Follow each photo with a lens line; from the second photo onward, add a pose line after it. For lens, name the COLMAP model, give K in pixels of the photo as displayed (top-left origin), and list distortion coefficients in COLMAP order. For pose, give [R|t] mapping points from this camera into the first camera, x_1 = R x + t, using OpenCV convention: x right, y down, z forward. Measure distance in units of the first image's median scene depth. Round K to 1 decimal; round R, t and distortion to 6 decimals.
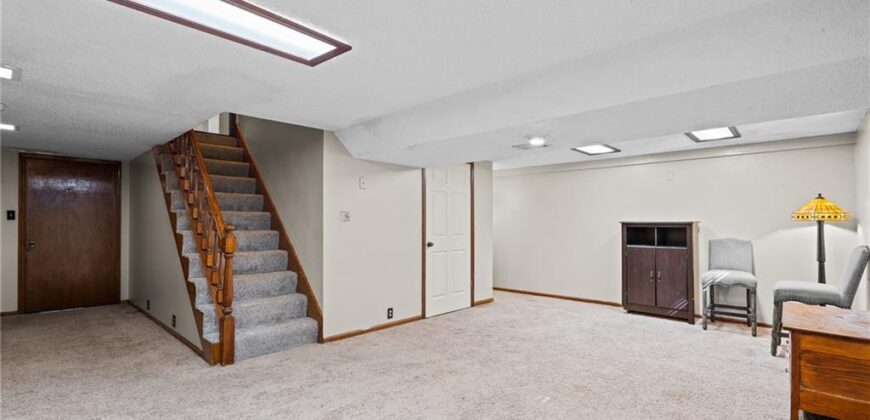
lens RADIAL K [[395.1, 0, 430.6], [0, 395.1, 215.8], [0, 0, 1]] dist [-0.000708, 0.000779]
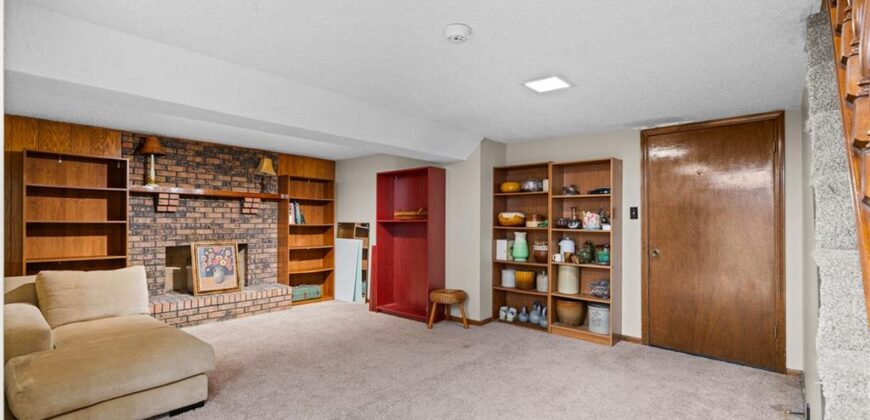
lens RADIAL K [[395.1, 0, 432.3], [0, 395.1, 215.1], [0, 0, 1]] dist [-0.000708, 0.000779]
pose [[0.017537, -0.019397, -0.999658, -0.308781], [0.010648, 0.999759, -0.019212, 0.013913], [0.999790, -0.010307, 0.017739, 0.620259]]
